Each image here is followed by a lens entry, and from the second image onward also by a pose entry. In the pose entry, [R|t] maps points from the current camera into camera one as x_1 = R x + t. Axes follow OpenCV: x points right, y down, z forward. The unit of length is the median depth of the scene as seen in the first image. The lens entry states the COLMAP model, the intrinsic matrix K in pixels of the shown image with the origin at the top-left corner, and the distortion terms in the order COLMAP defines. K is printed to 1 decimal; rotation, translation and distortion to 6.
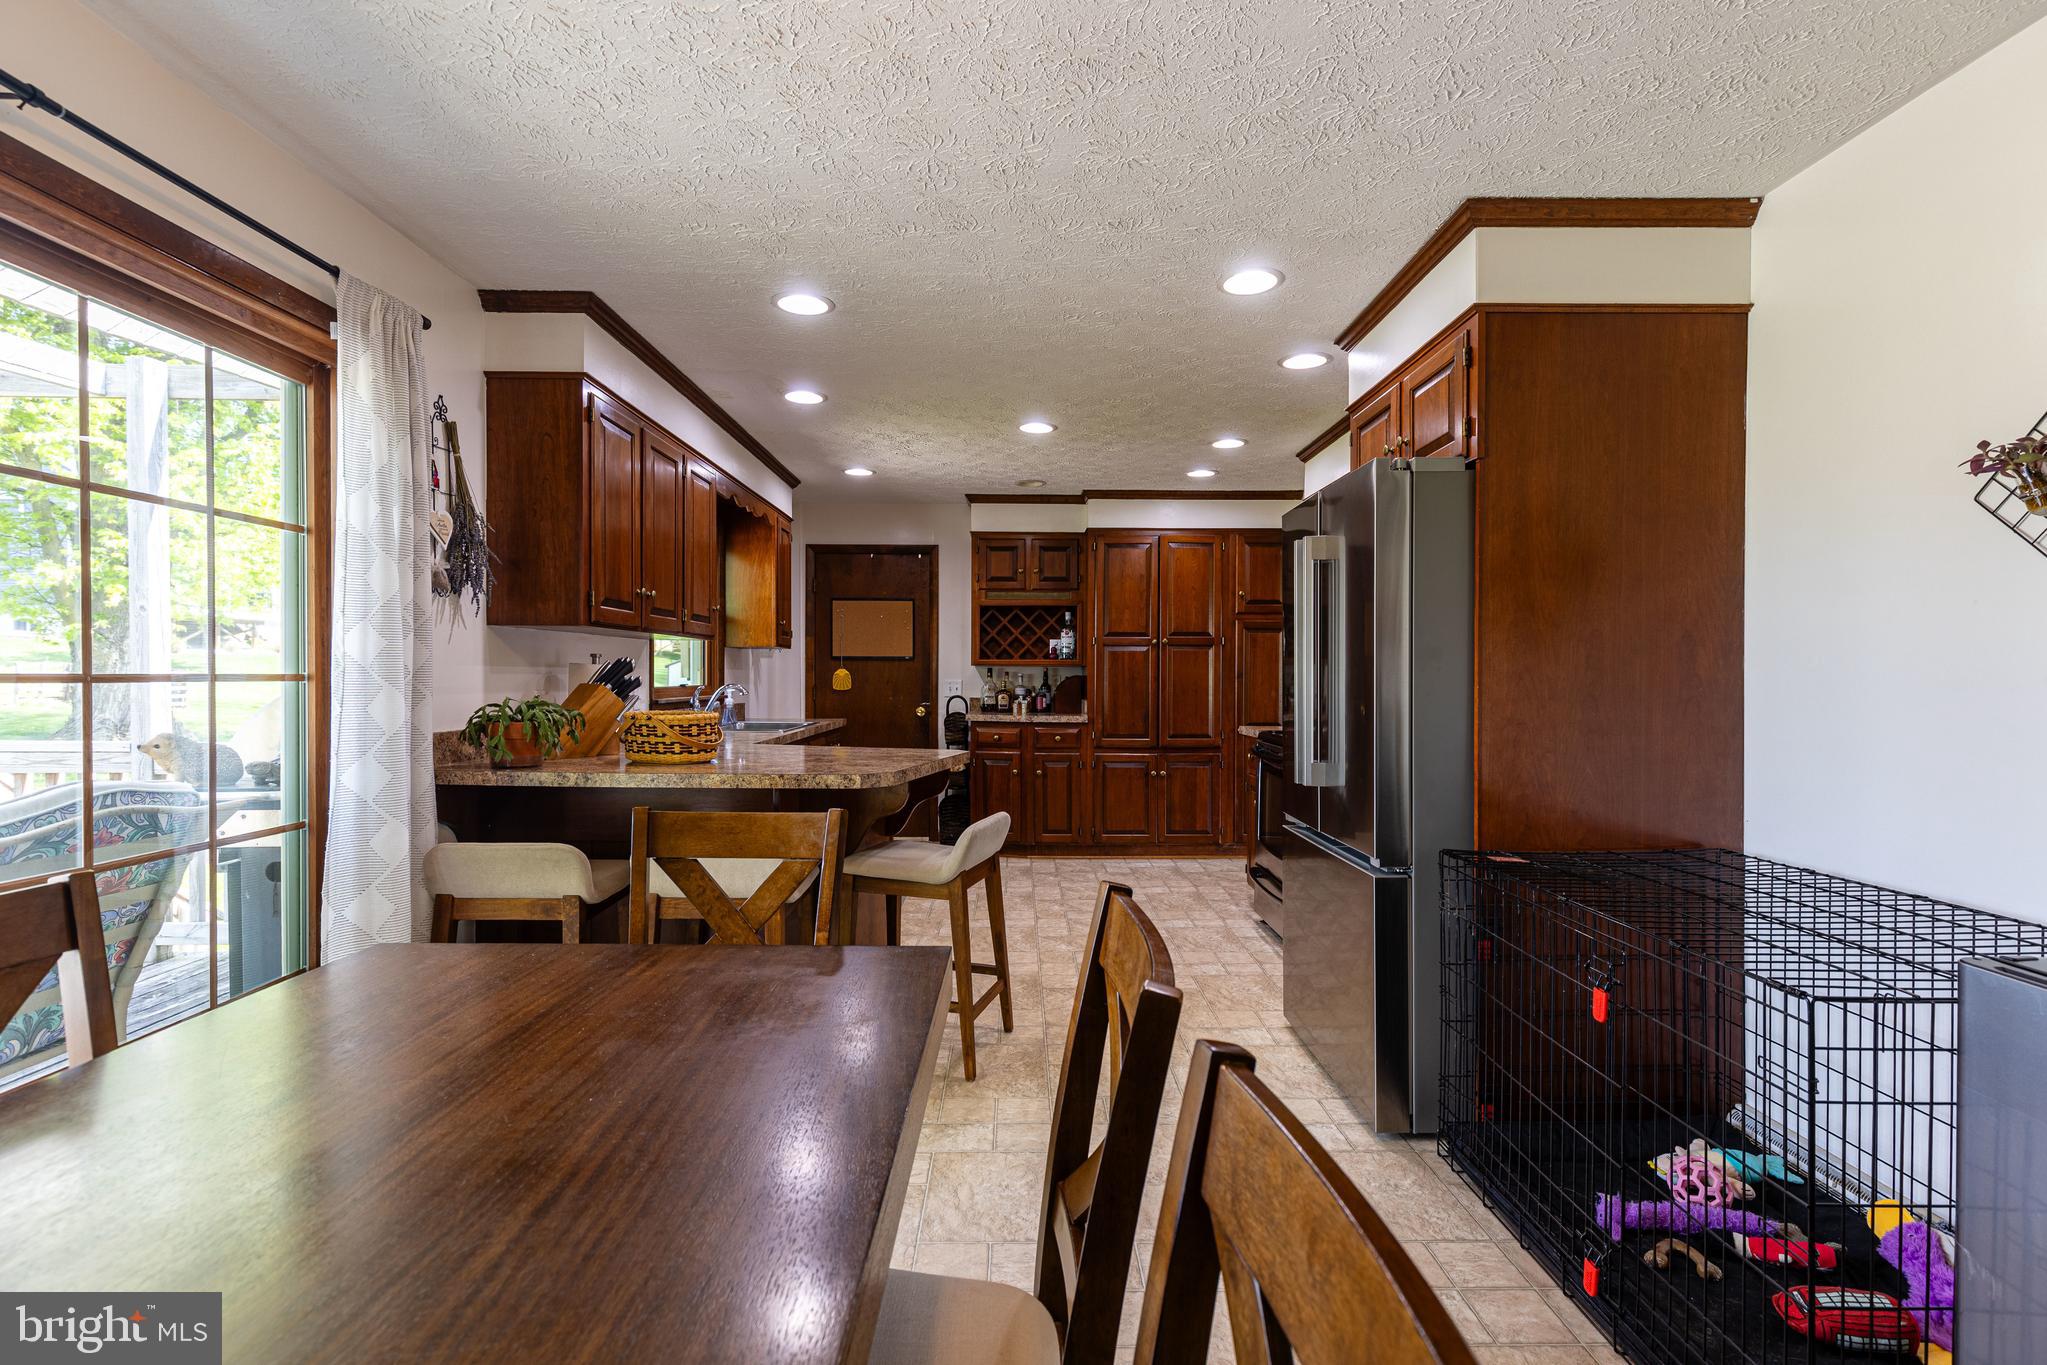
lens RADIAL K [[923.8, 0, 1028.1], [0, 923.8, 683.3], [0, 0, 1]] dist [0.014050, -0.004345]
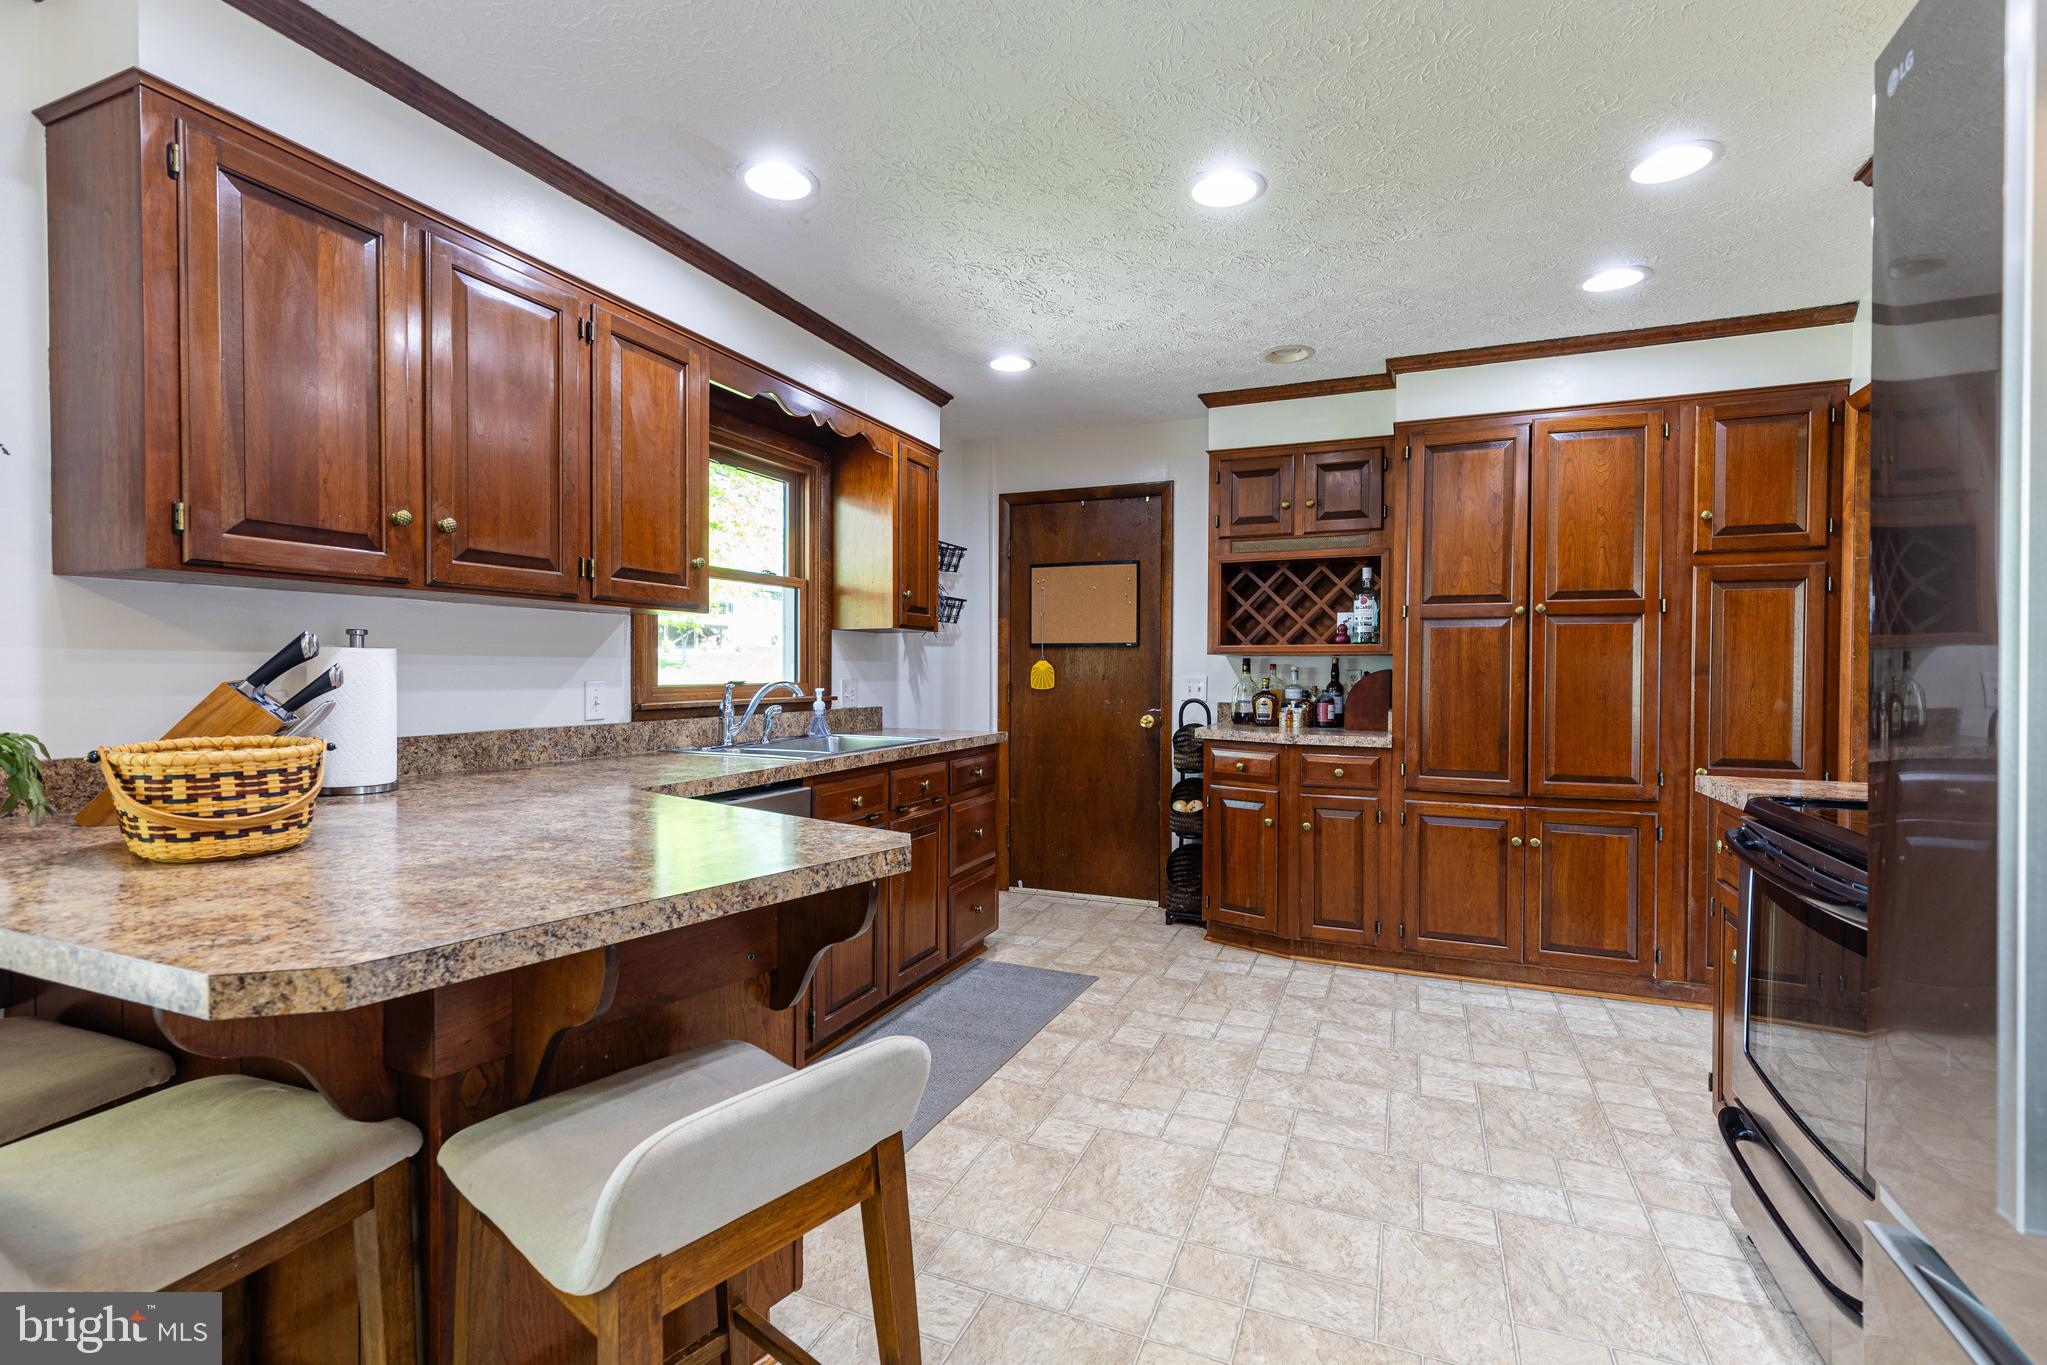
lens RADIAL K [[923.8, 0, 1028.1], [0, 923.8, 683.3], [0, 0, 1]] dist [0.014050, -0.004345]
pose [[0.917756, 0.006396, -0.397092, 0.085005], [-0.004789, 0.999976, 0.005040, -0.001363], [0.397115, -0.002724, 0.917765, 0.350772]]
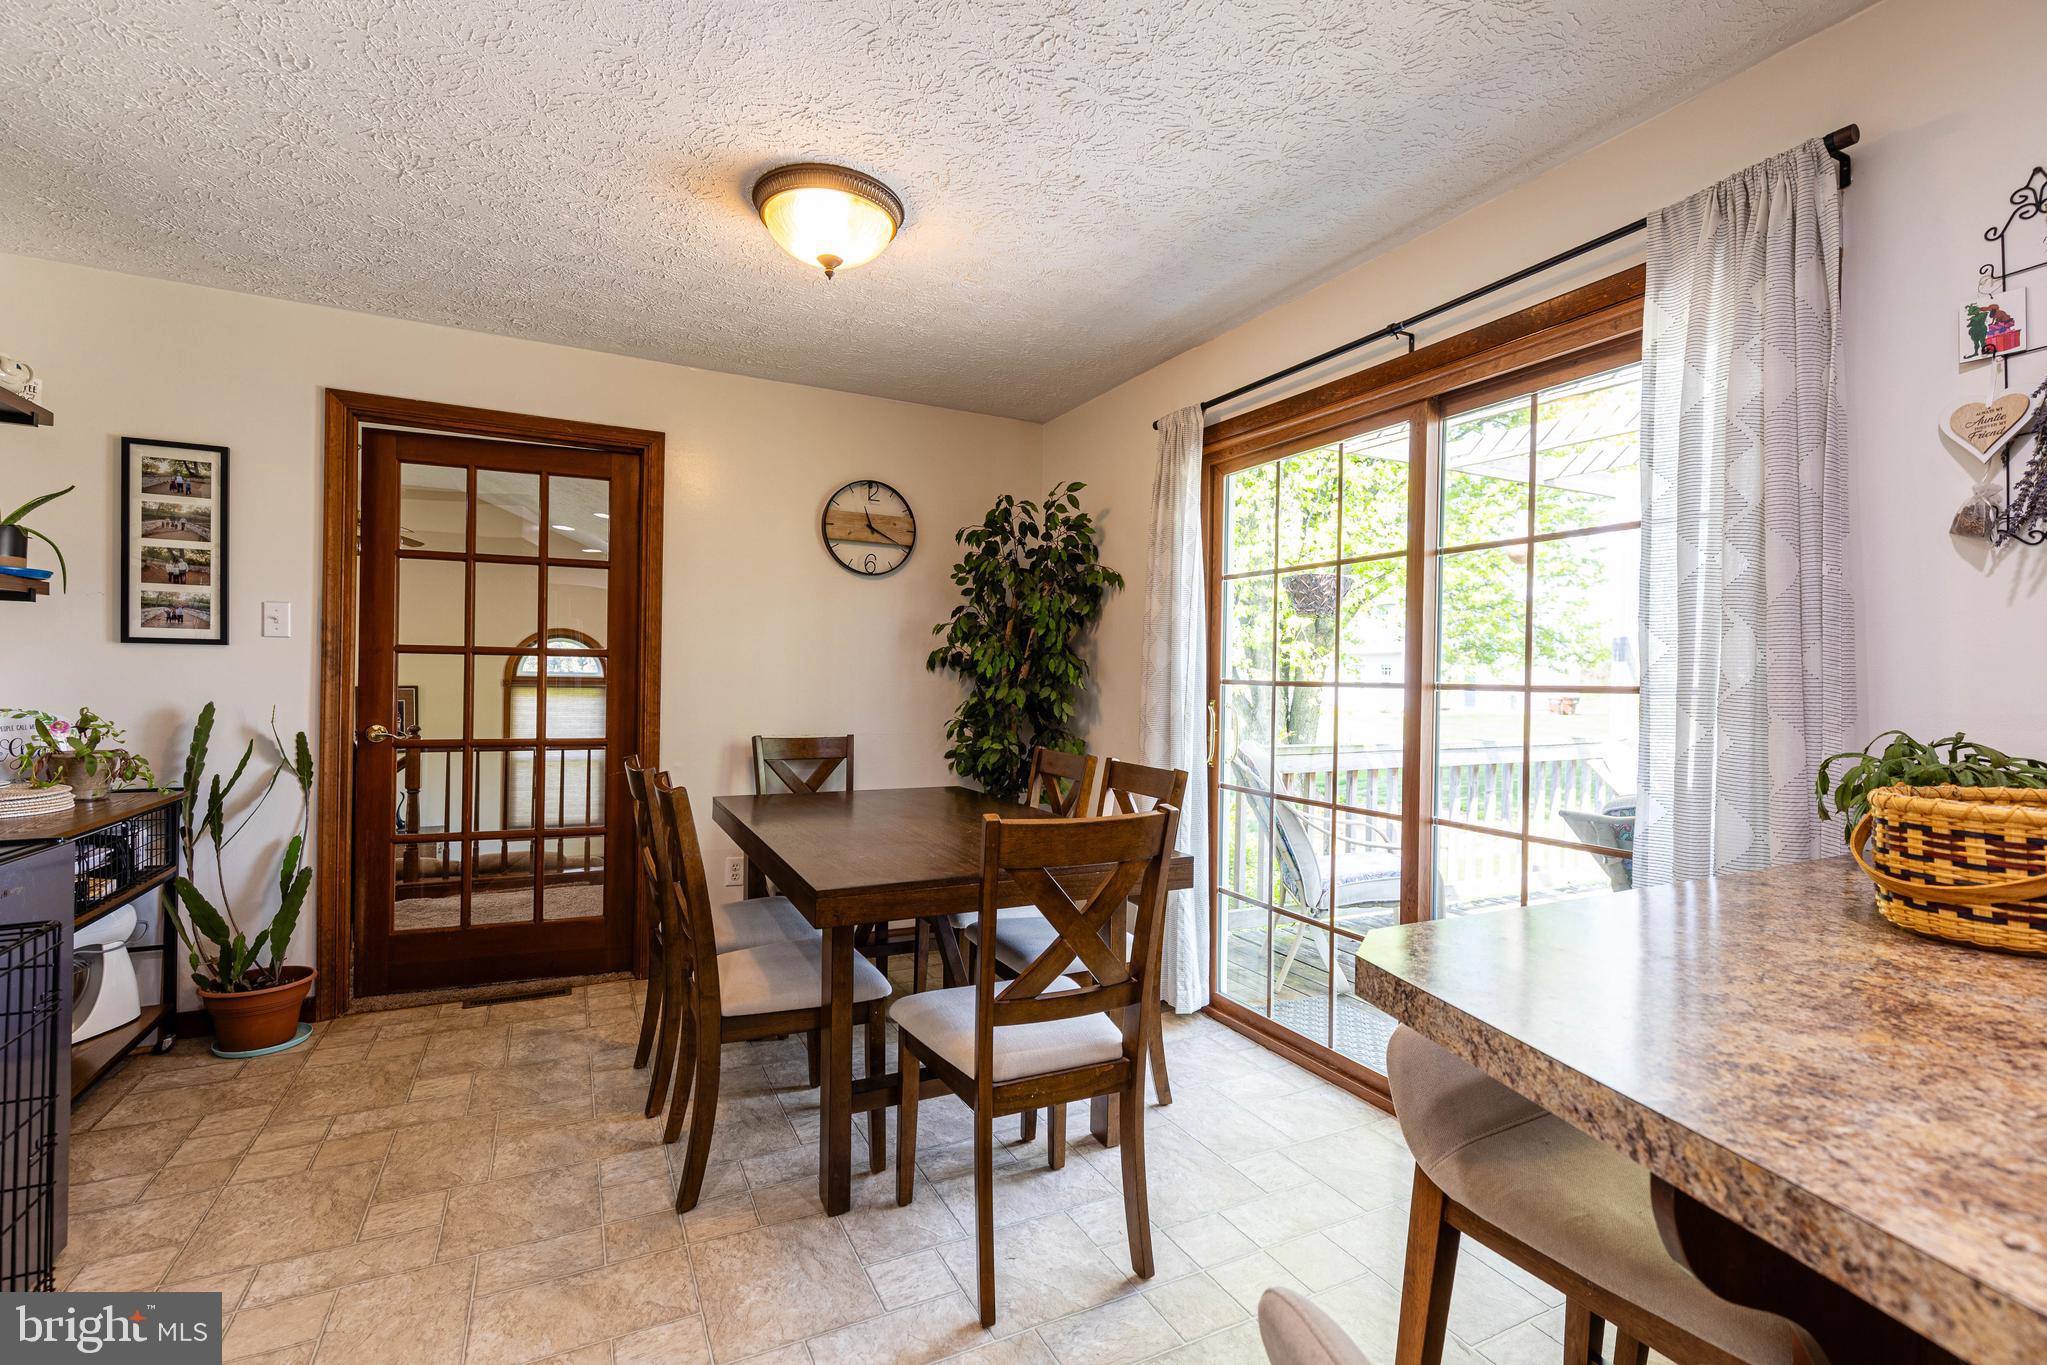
lens RADIAL K [[923.8, 0, 1028.1], [0, 923.8, 683.3], [0, 0, 1]] dist [0.014050, -0.004345]
pose [[-0.897220, -0.016630, -0.441271, 0.051531], [-0.024384, 0.999632, 0.011908, -0.002504], [0.440910, 0.021444, -0.897295, 0.548962]]
